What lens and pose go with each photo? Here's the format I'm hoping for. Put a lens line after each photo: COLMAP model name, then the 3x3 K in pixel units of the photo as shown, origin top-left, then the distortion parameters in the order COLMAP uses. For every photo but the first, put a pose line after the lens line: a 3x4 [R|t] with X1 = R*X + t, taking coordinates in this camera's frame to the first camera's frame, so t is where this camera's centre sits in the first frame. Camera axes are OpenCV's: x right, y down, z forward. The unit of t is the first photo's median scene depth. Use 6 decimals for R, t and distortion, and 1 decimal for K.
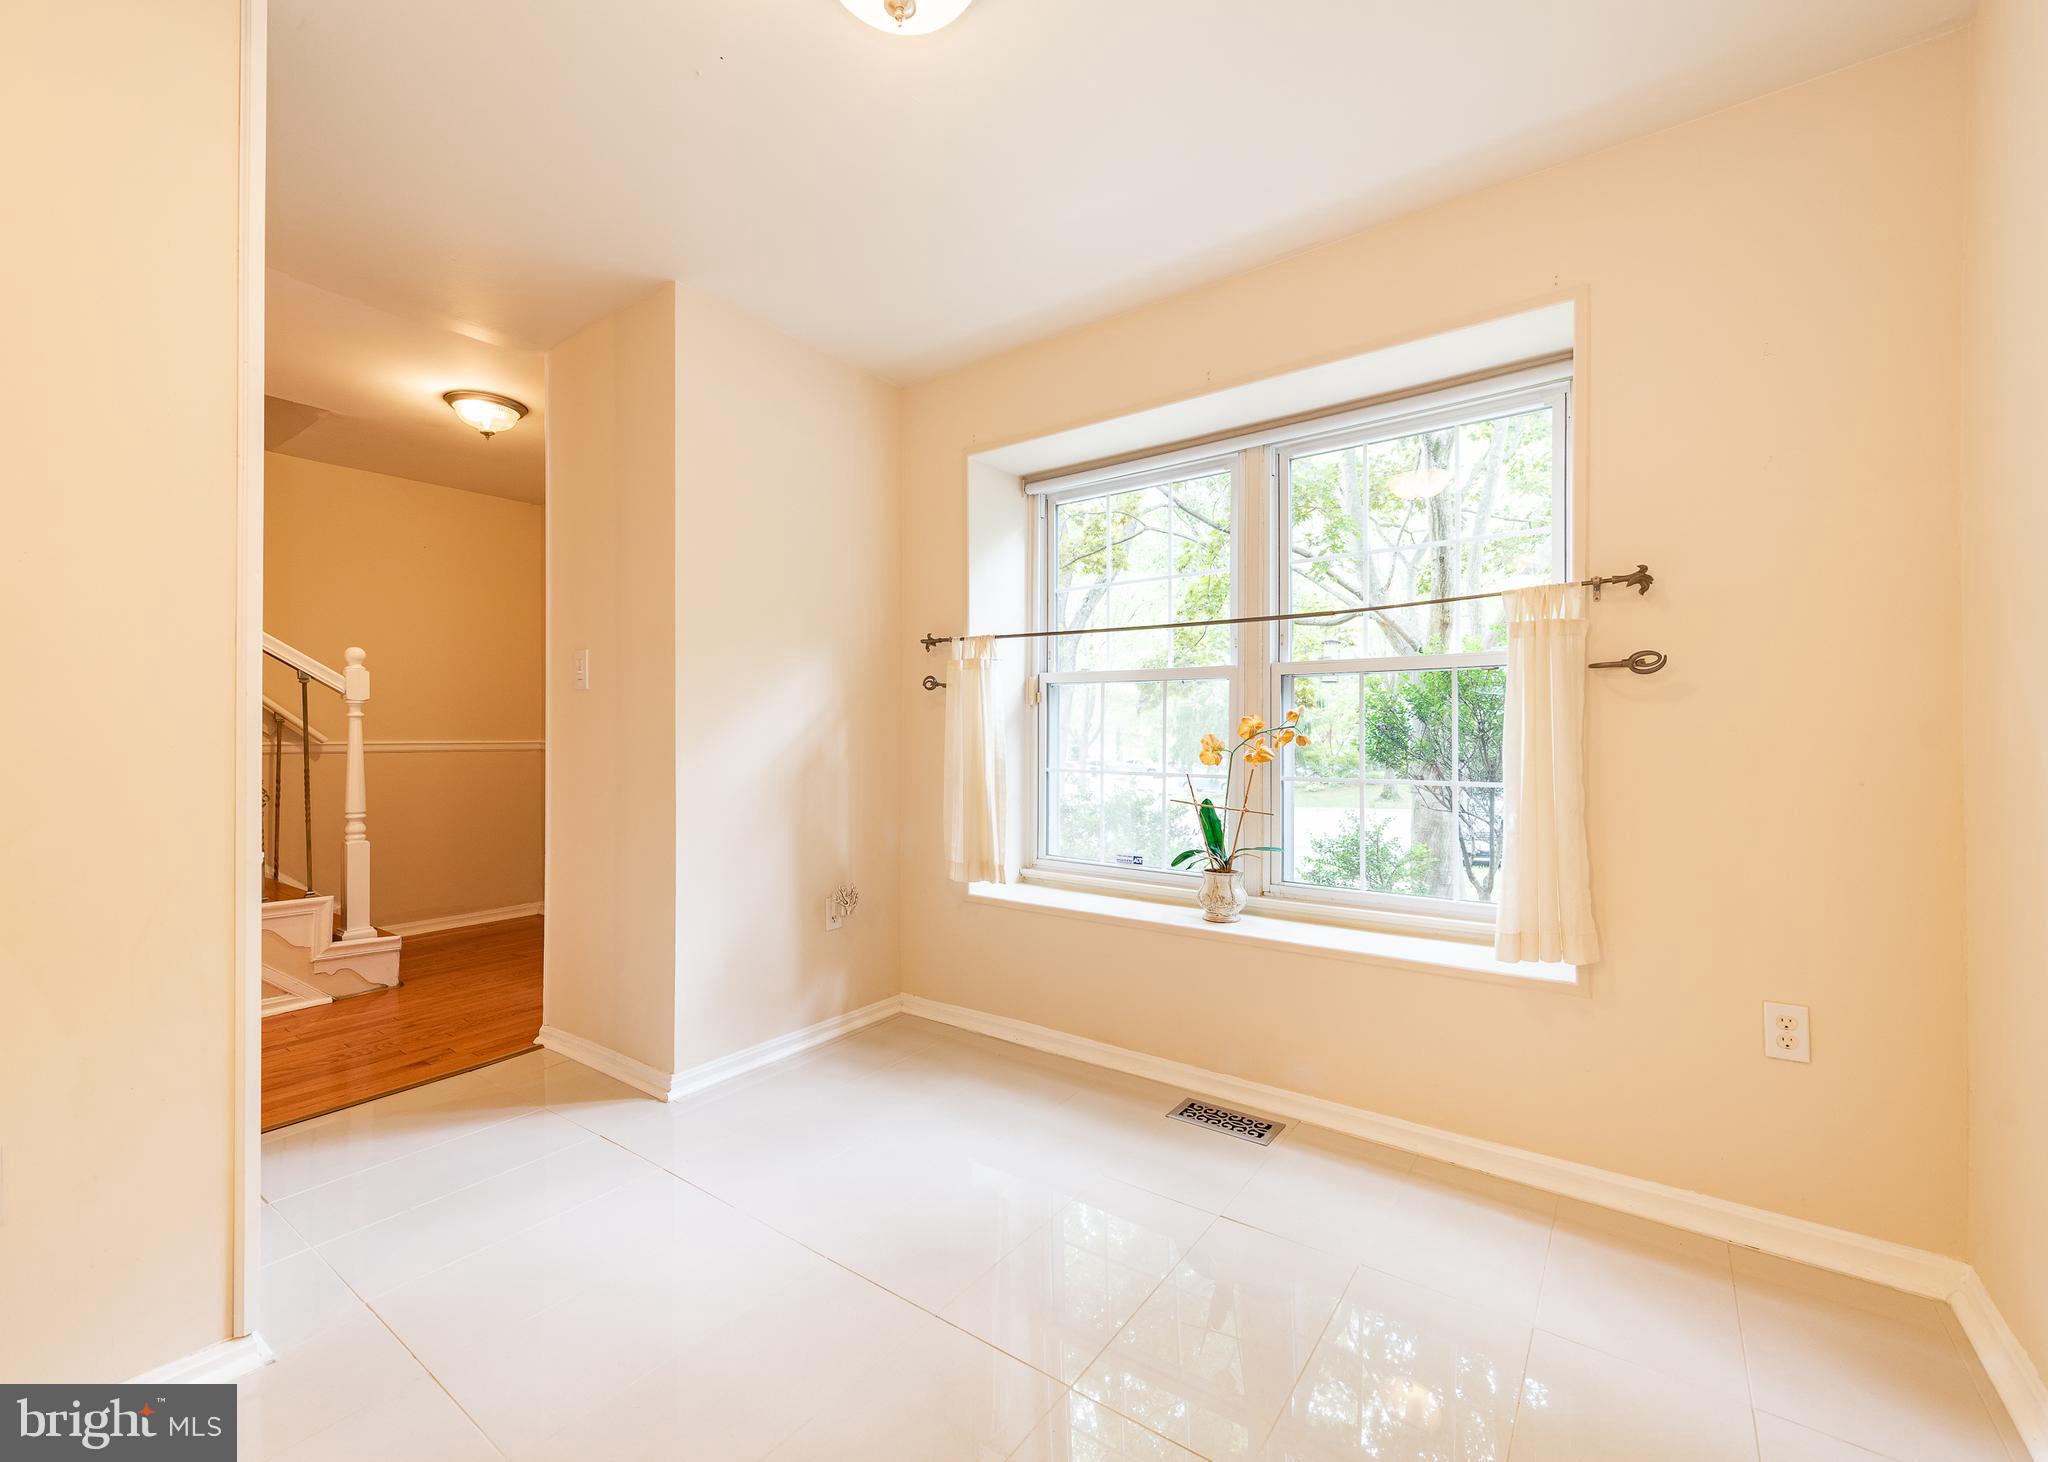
lens RADIAL K [[843.7, 0, 1008.5], [0, 843.7, 735.6], [0, 0, 1]] dist [0.010282, -0.001662]
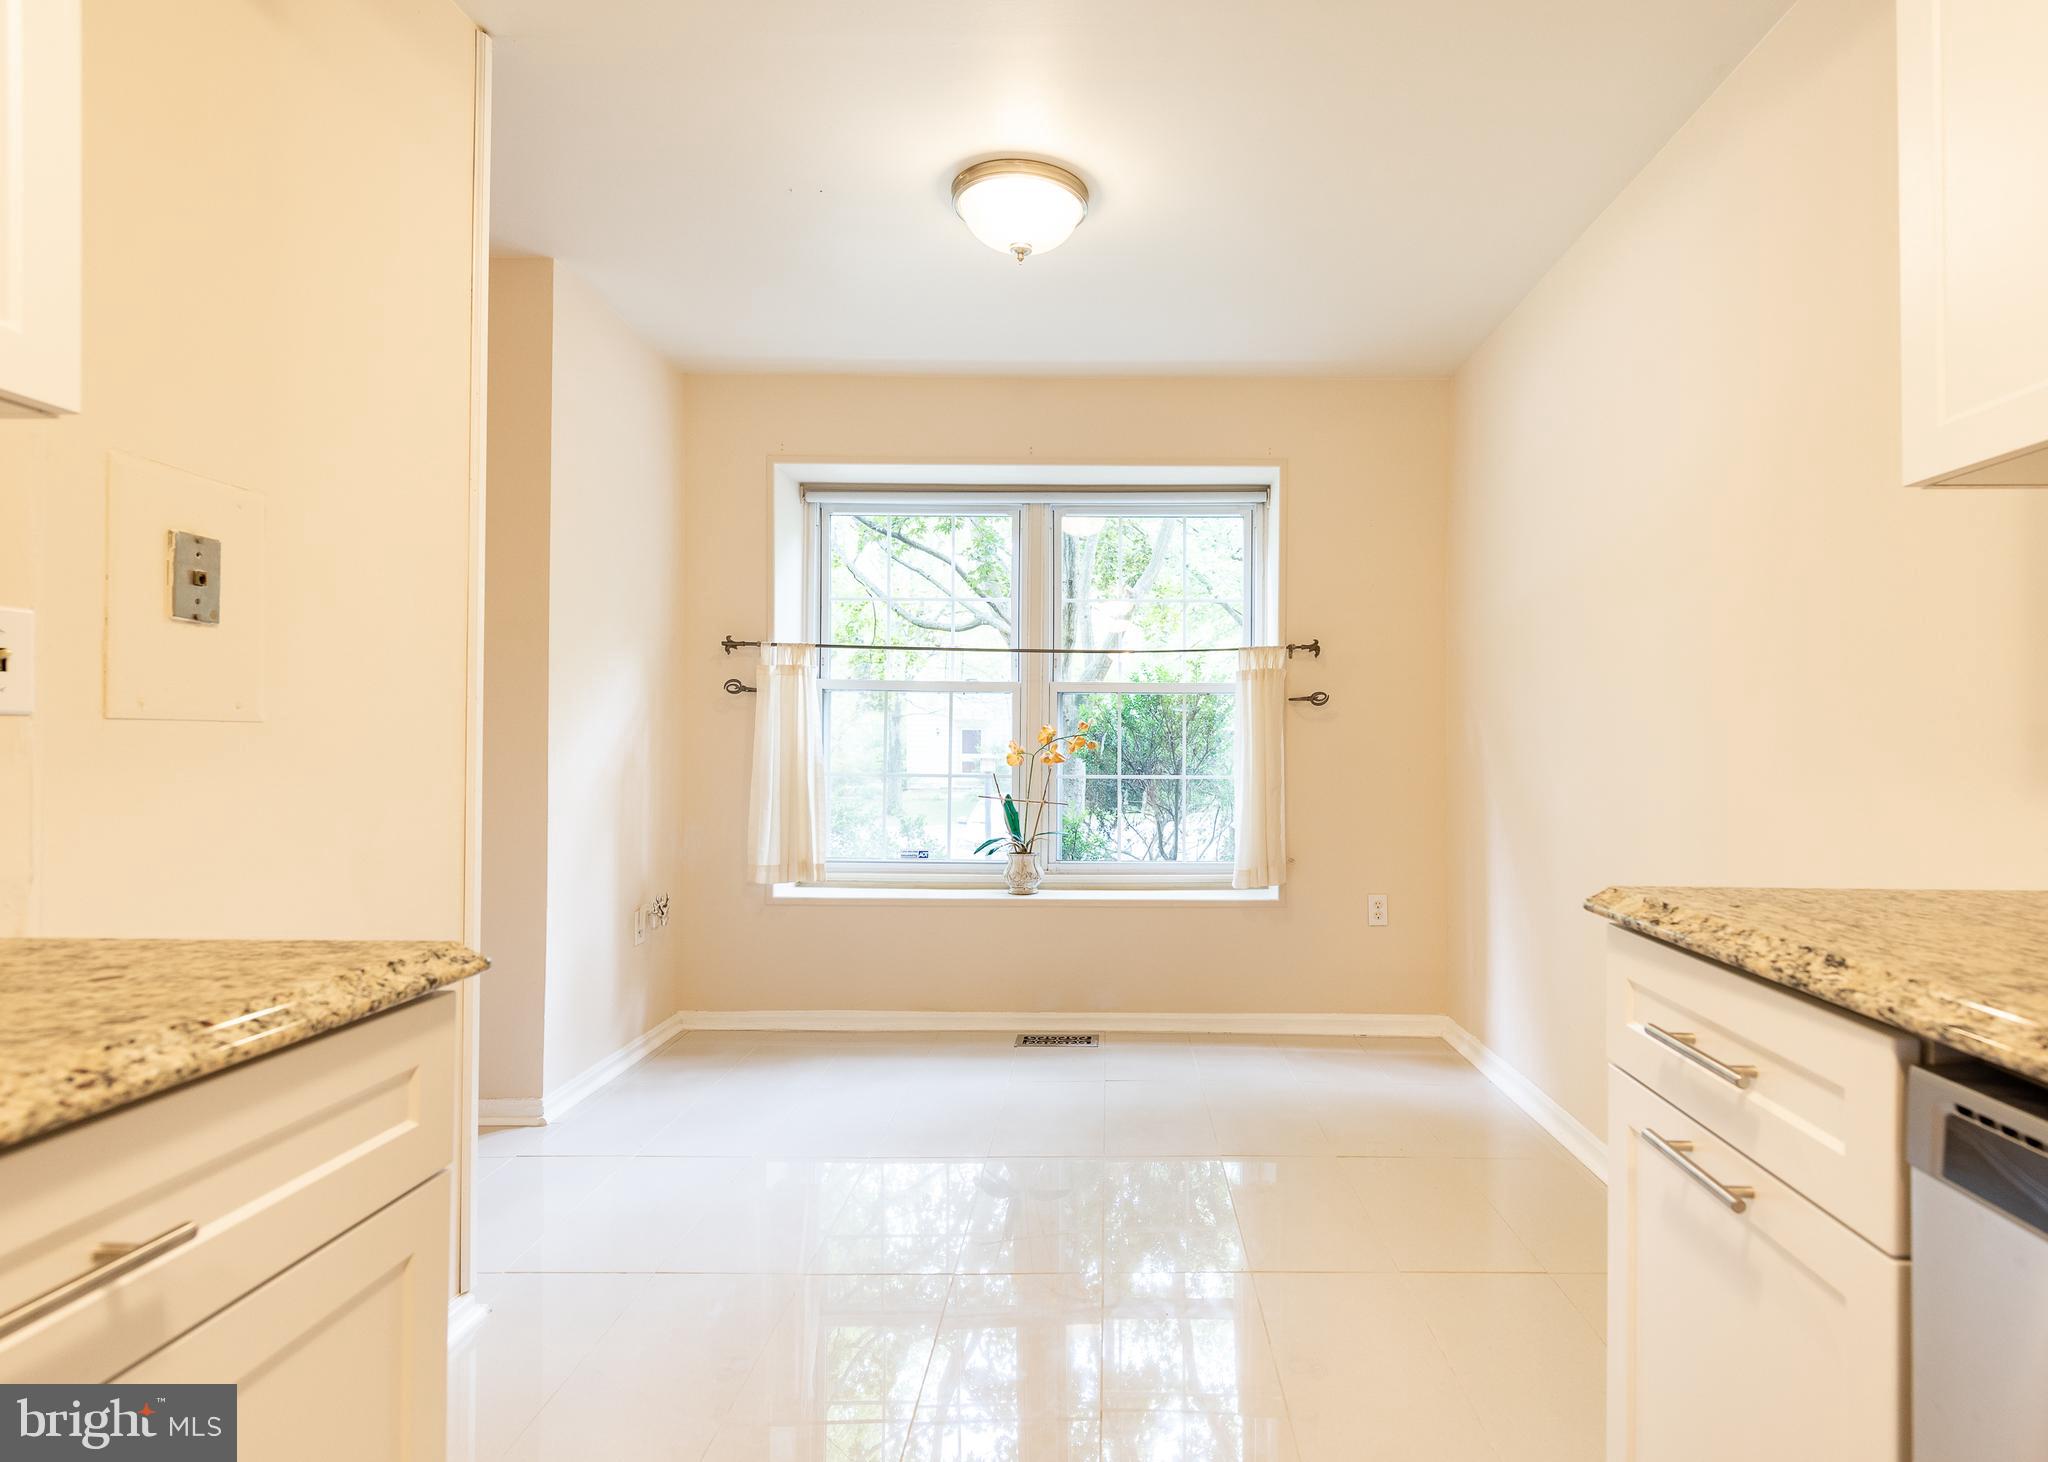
lens RADIAL K [[1142.6, 0, 1038.7], [0, 1142.6, 744.4], [0, 0, 1]] dist [0.017386, -0.005356]
pose [[0.819283, 0.005171, 0.573366, -0.642288], [-0.005799, 0.999983, -0.000731, 0.005124], [-0.573360, -0.002726, 0.819299, -0.340846]]
